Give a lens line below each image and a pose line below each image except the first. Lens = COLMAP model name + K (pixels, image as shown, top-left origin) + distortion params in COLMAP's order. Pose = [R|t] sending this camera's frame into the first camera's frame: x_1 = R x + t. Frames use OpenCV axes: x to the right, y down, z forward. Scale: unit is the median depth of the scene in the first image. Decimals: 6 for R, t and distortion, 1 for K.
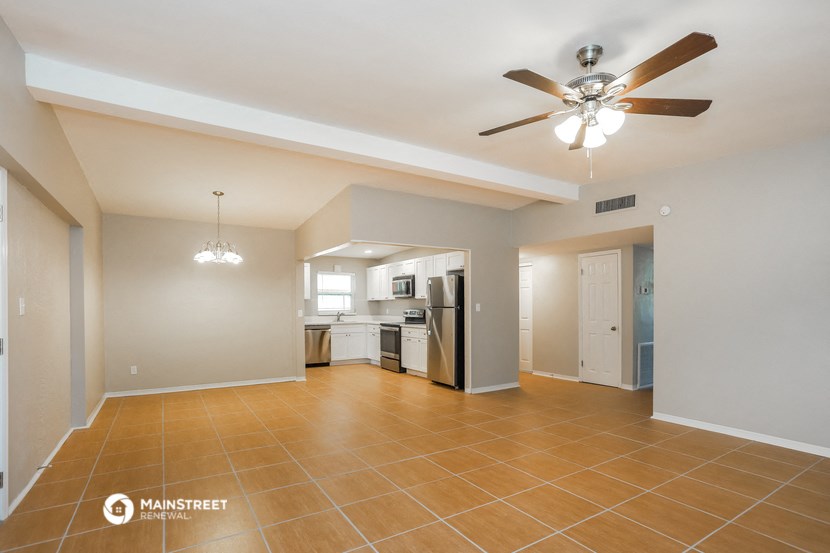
lens RADIAL K [[404.1, 0, 413.4], [0, 404.1, 303.4], [0, 0, 1]] dist [-0.000813, -0.000098]
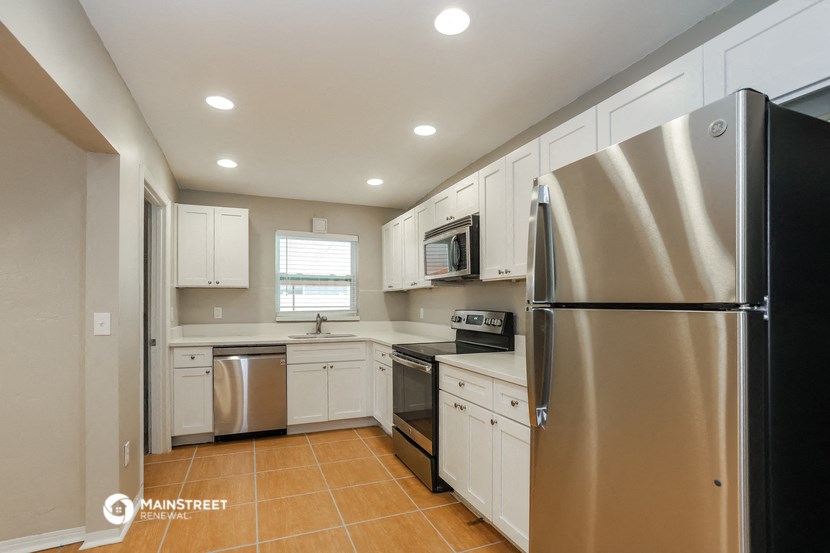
lens RADIAL K [[404.1, 0, 413.4], [0, 404.1, 303.4], [0, 0, 1]] dist [-0.000813, -0.000098]
pose [[0.986815, -0.000275, -0.161849, 0.003547], [0.001347, 0.999978, 0.006516, 0.004878], [0.161844, -0.006648, 0.986794, 0.578362]]
